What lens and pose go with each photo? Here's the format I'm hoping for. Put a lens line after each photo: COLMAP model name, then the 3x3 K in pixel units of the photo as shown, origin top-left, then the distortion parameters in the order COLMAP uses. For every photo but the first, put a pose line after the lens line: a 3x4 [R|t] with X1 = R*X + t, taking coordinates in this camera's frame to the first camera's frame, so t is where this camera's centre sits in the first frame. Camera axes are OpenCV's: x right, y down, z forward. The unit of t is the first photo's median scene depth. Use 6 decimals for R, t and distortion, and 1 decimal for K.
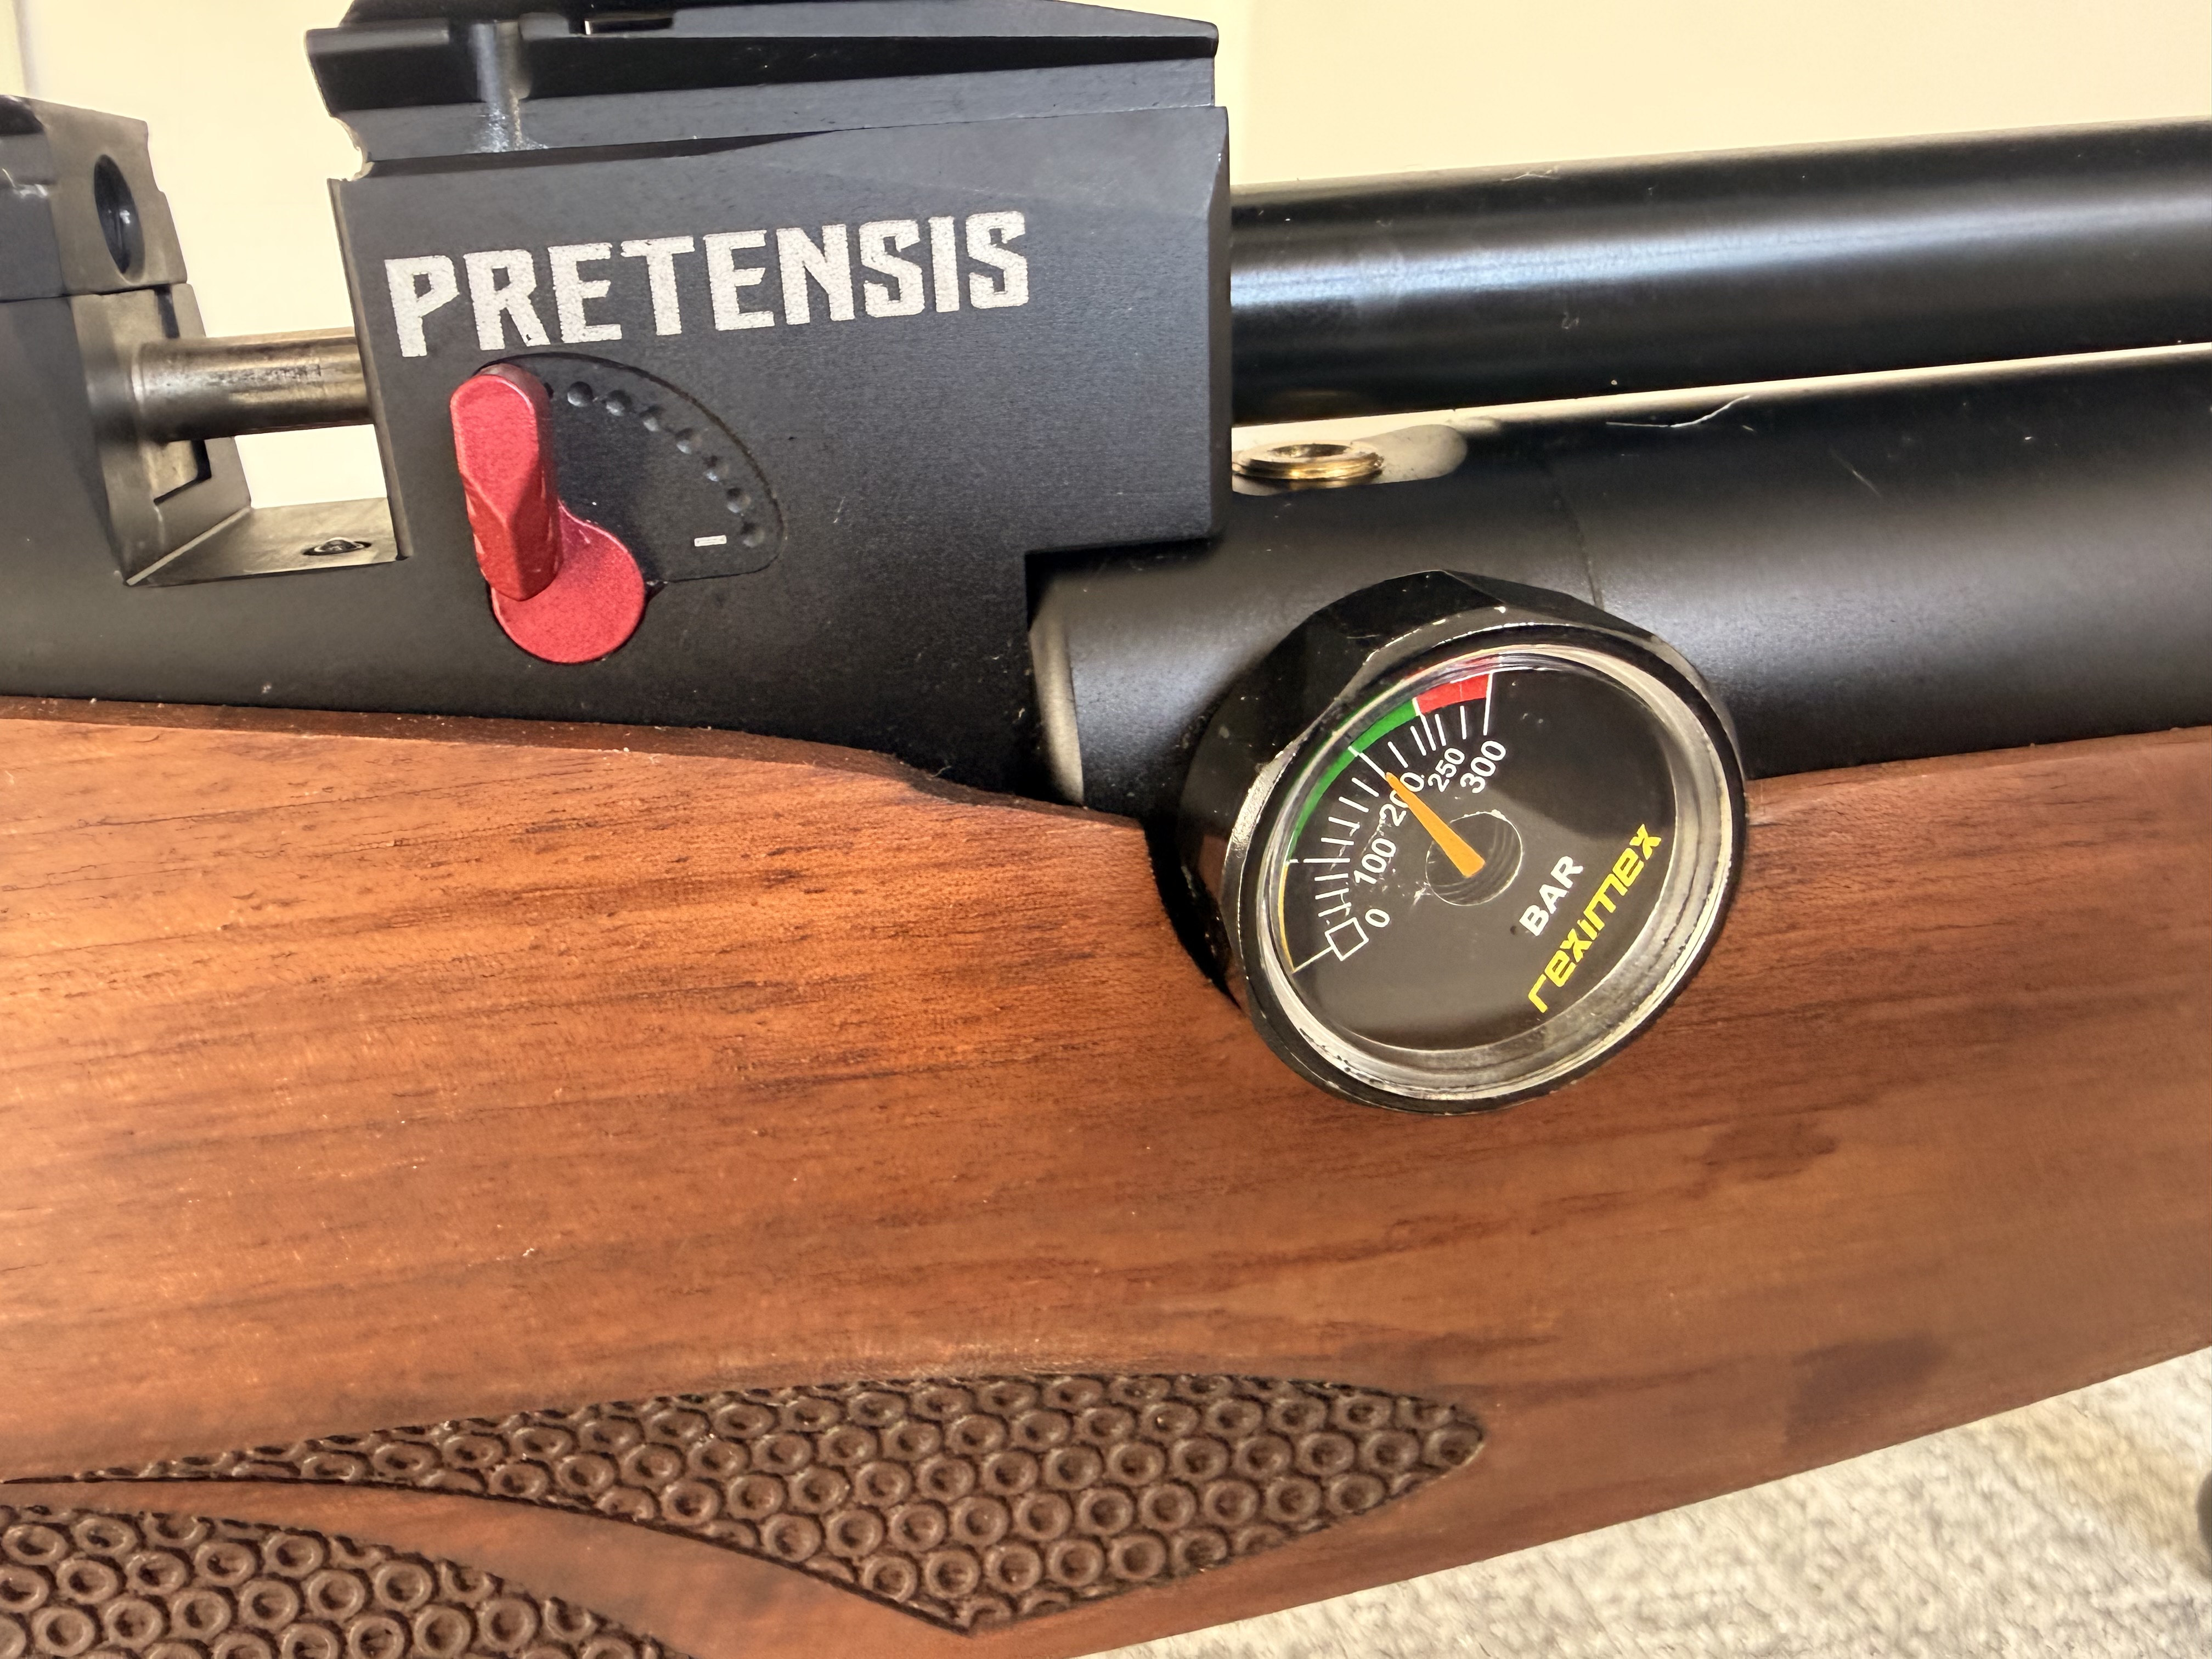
lens RADIAL K [[1790.6, 0, 1106.0], [0, 1790.6, 829.5], [0, 0, 1]] dist [-0.000393, -0.023866]
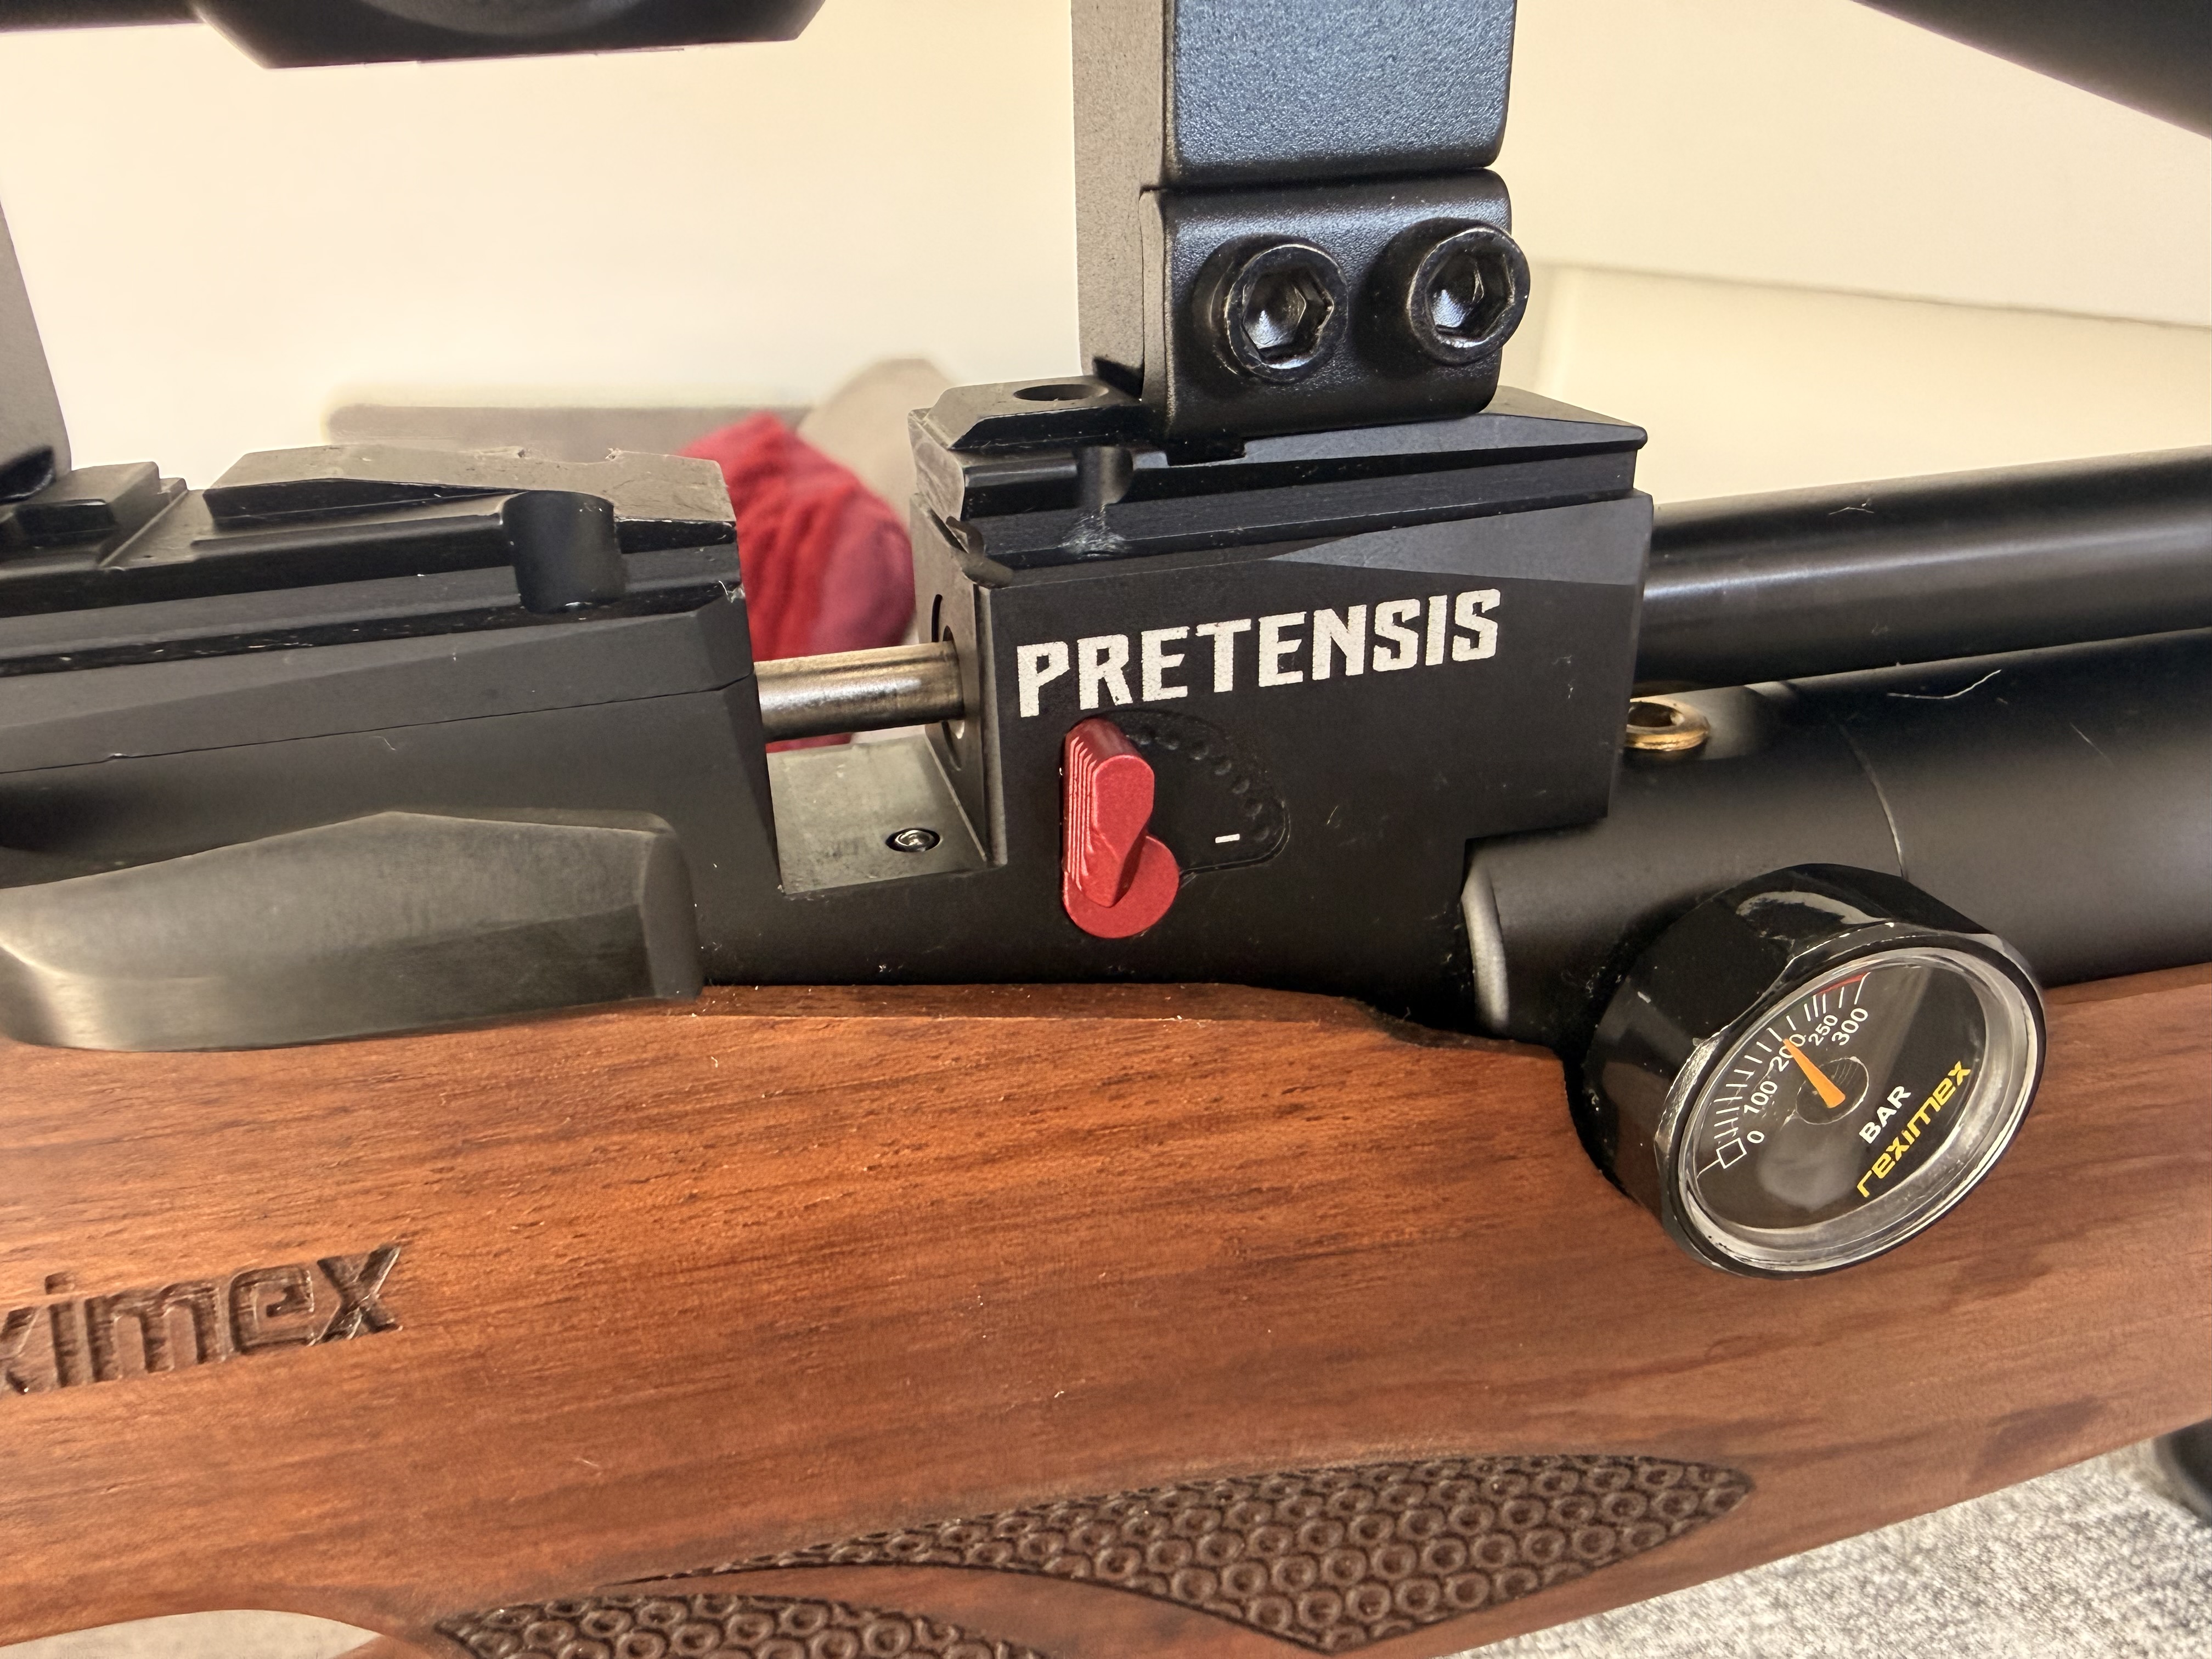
lens RADIAL K [[1777.7, 0, 1106.0], [0, 1777.7, 829.5], [0, 0, 1]] dist [0.025251, -0.058526]
pose [[0.998326, -0.004778, 0.057646, -0.364589], [0.001051, 0.997916, 0.064513, -0.239321], [-0.057834, -0.064345, 0.996250, -0.214757]]
